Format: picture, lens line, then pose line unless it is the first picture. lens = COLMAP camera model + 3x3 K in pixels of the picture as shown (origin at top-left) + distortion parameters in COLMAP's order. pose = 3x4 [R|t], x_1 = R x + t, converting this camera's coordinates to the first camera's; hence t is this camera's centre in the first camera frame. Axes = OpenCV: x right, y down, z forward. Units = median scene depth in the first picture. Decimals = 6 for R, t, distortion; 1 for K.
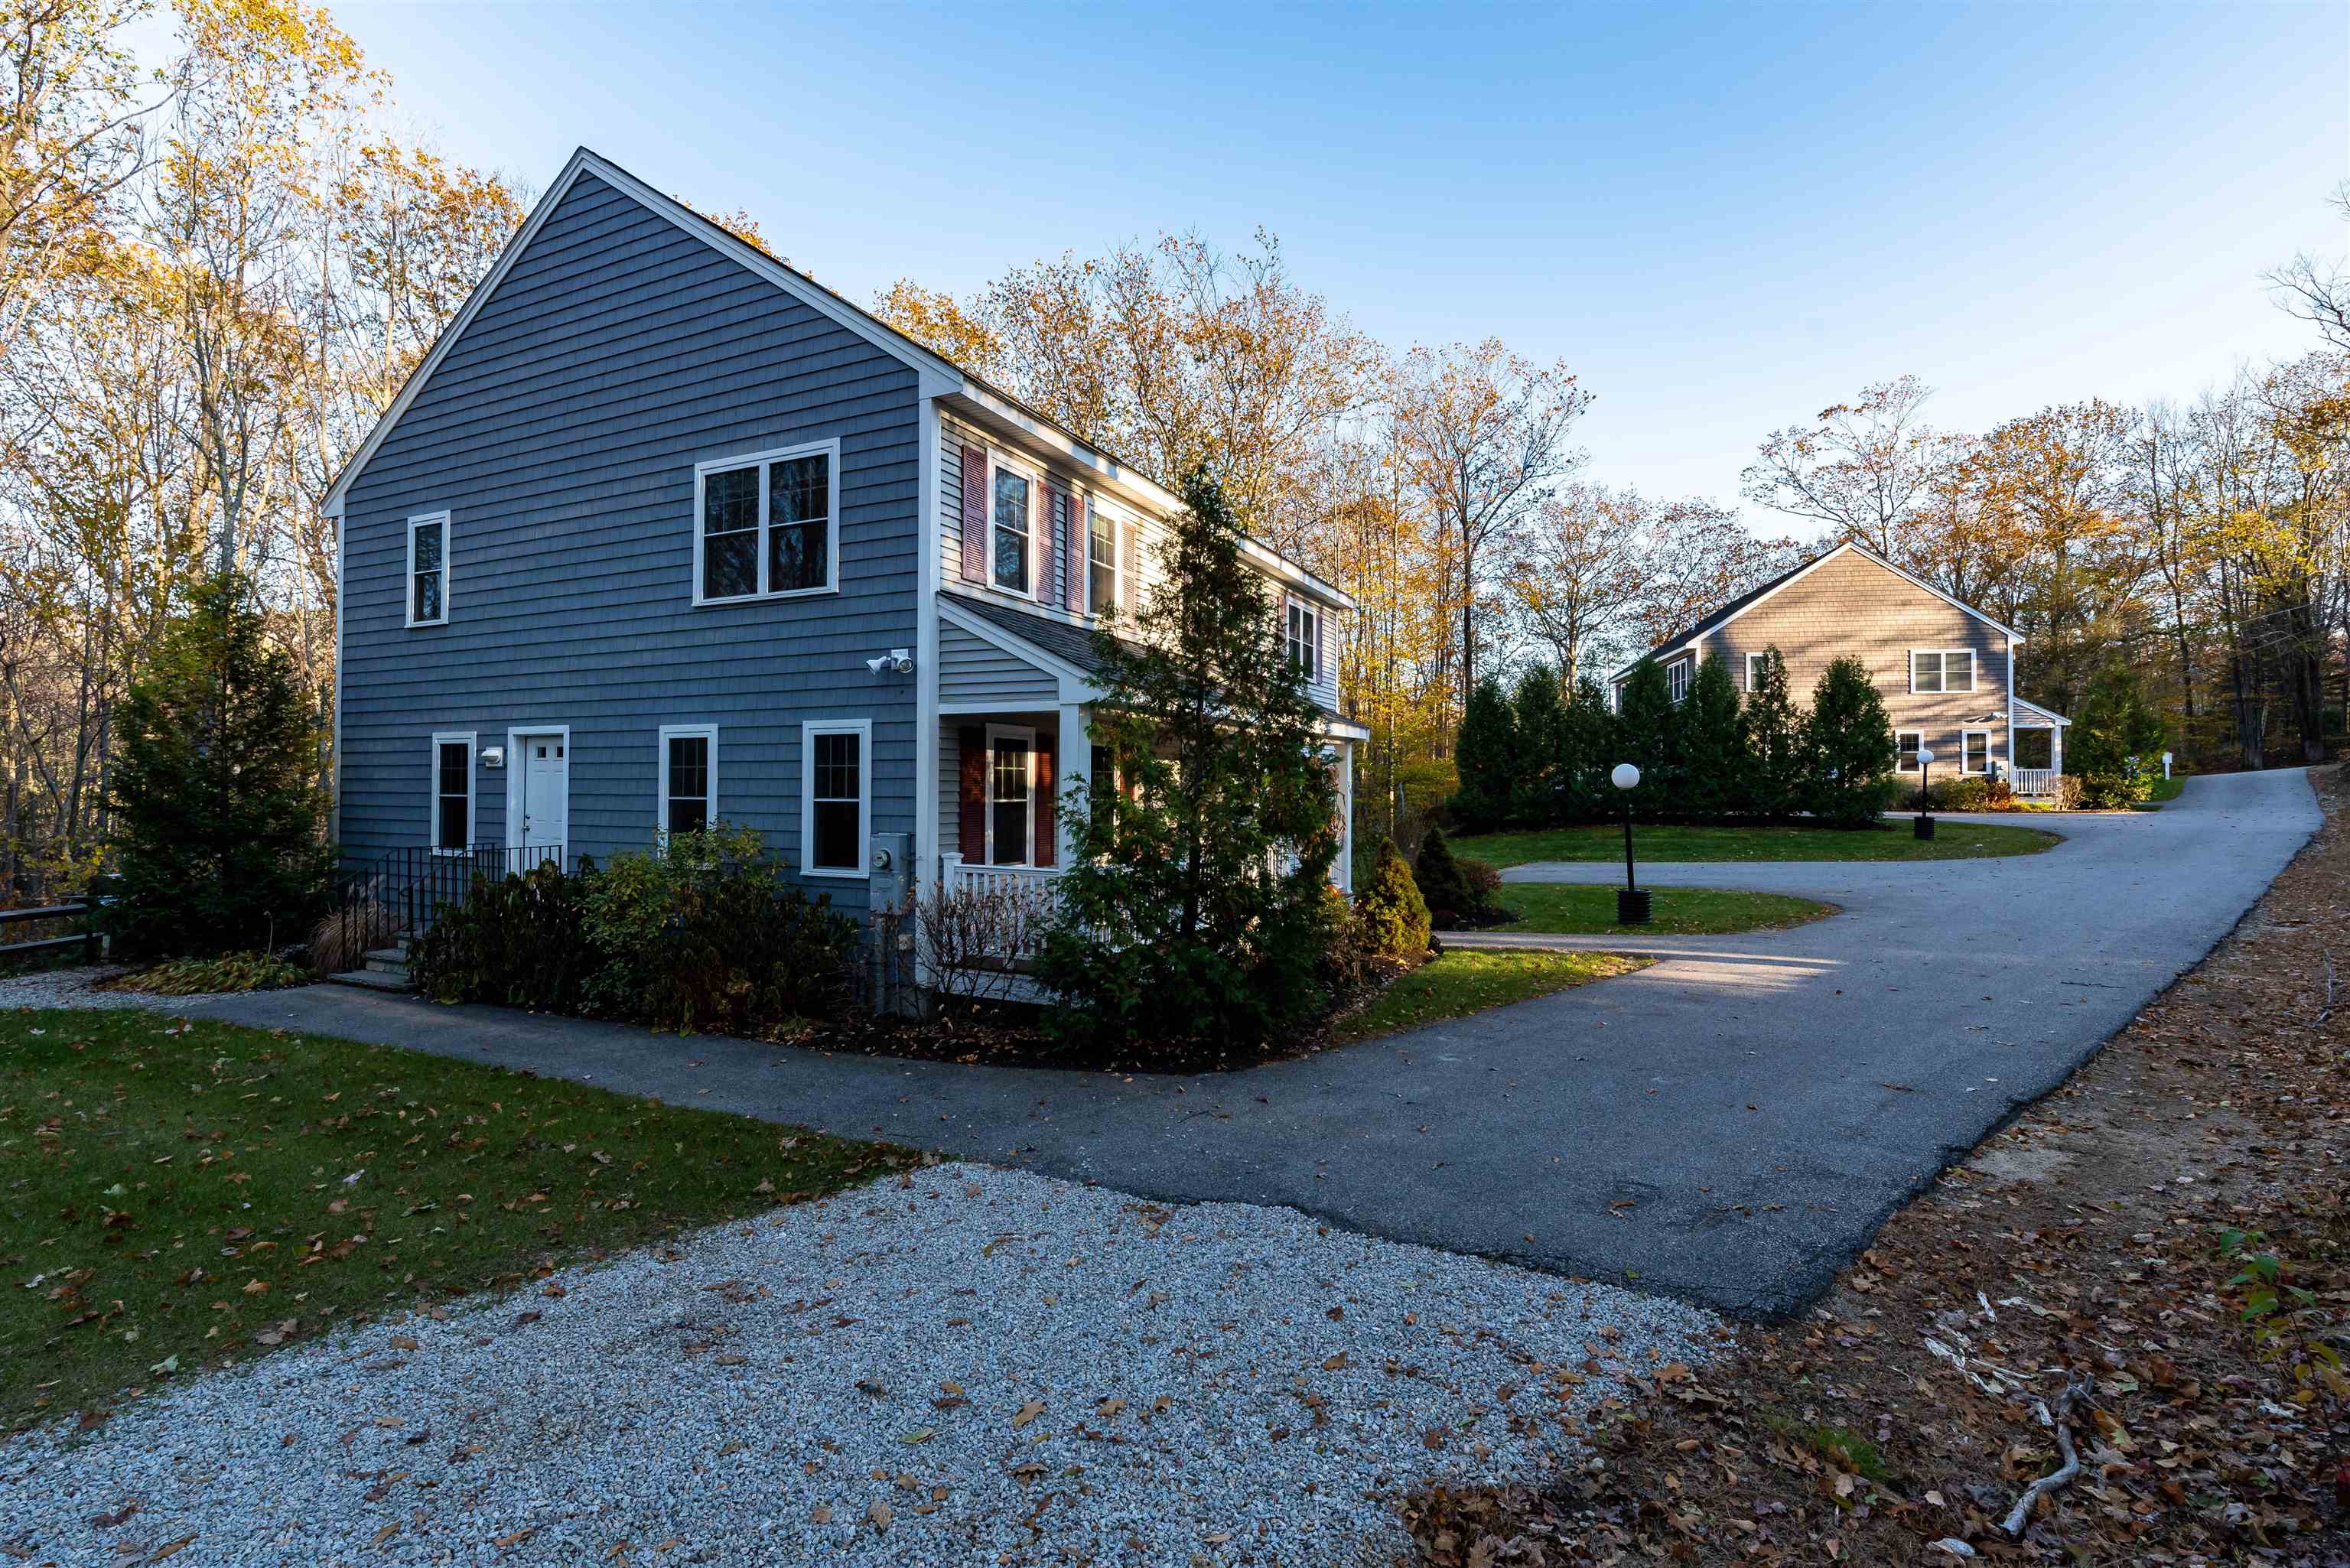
lens RADIAL K [[1034.0, 0, 1168.9], [0, 1034.0, 777.0], [0, 0, 1]] dist [-0.000713, -0.000067]
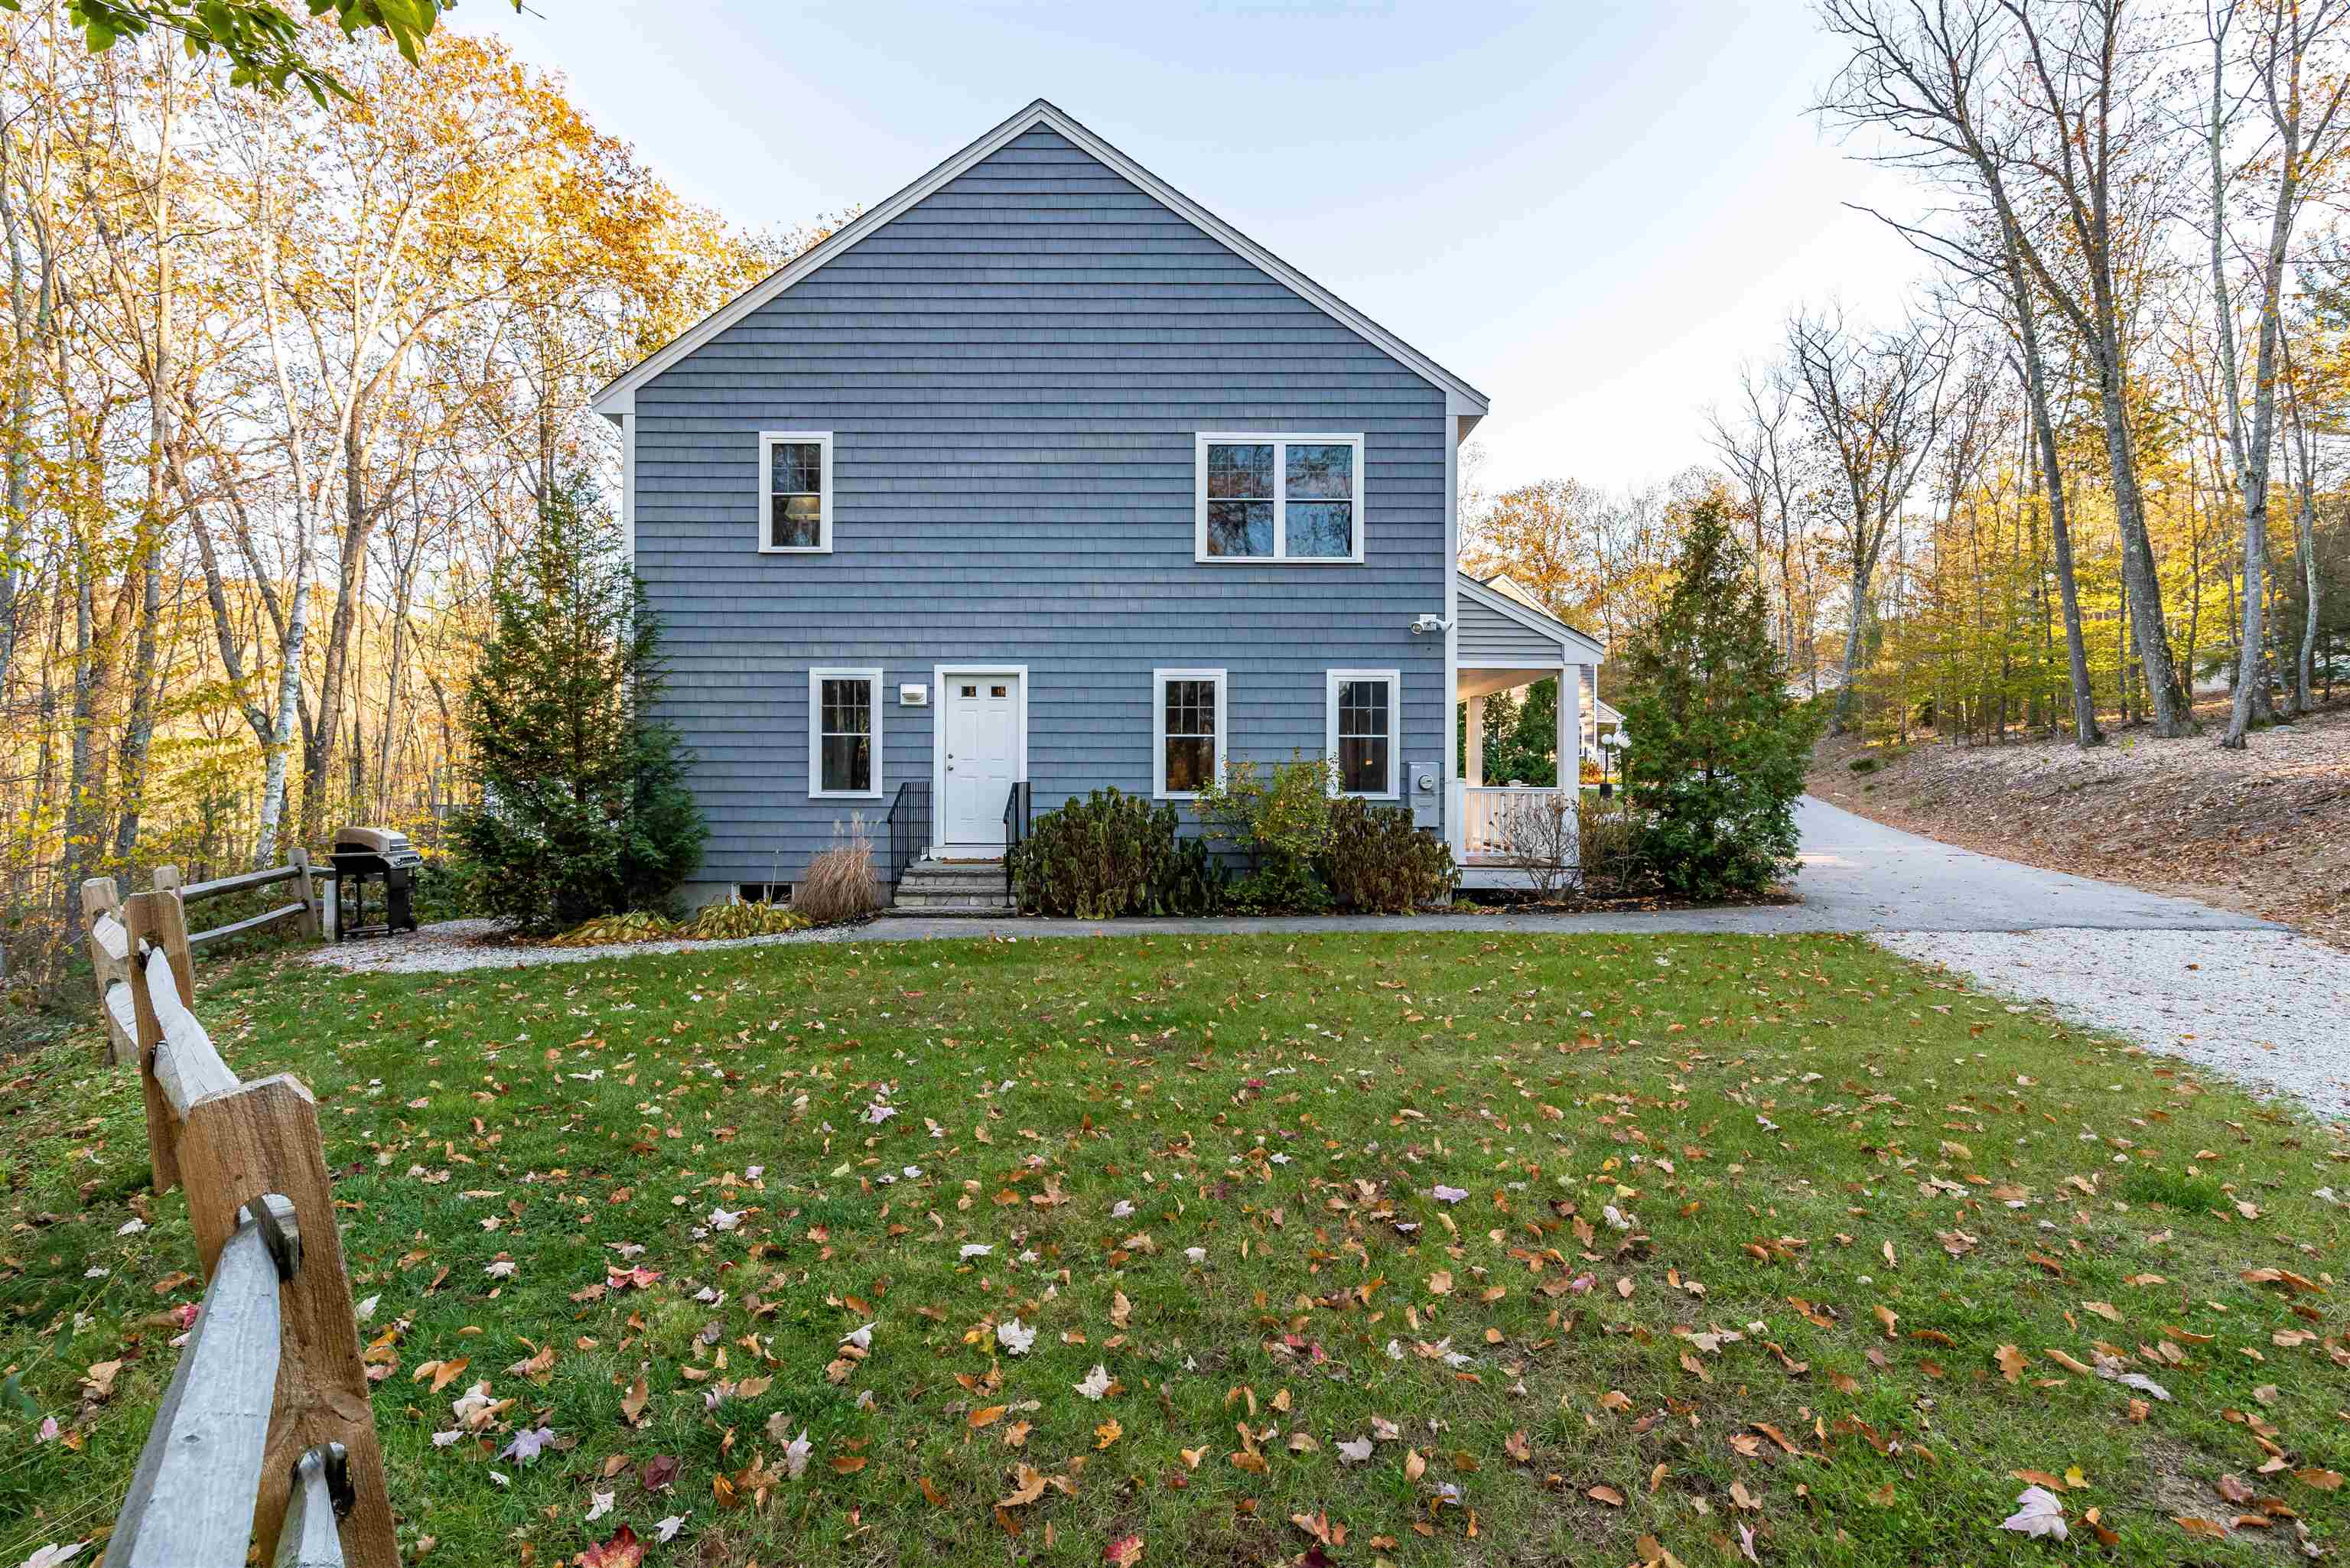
lens RADIAL K [[1034.0, 0, 1168.9], [0, 1034.0, 777.0], [0, 0, 1]] dist [-0.000713, -0.000067]
pose [[0.899387, -0.003485, 0.437139, -0.969810], [-0.003280, 0.999886, 0.014719, 0.048696], [-0.437140, -0.014672, 0.899274, 0.015686]]
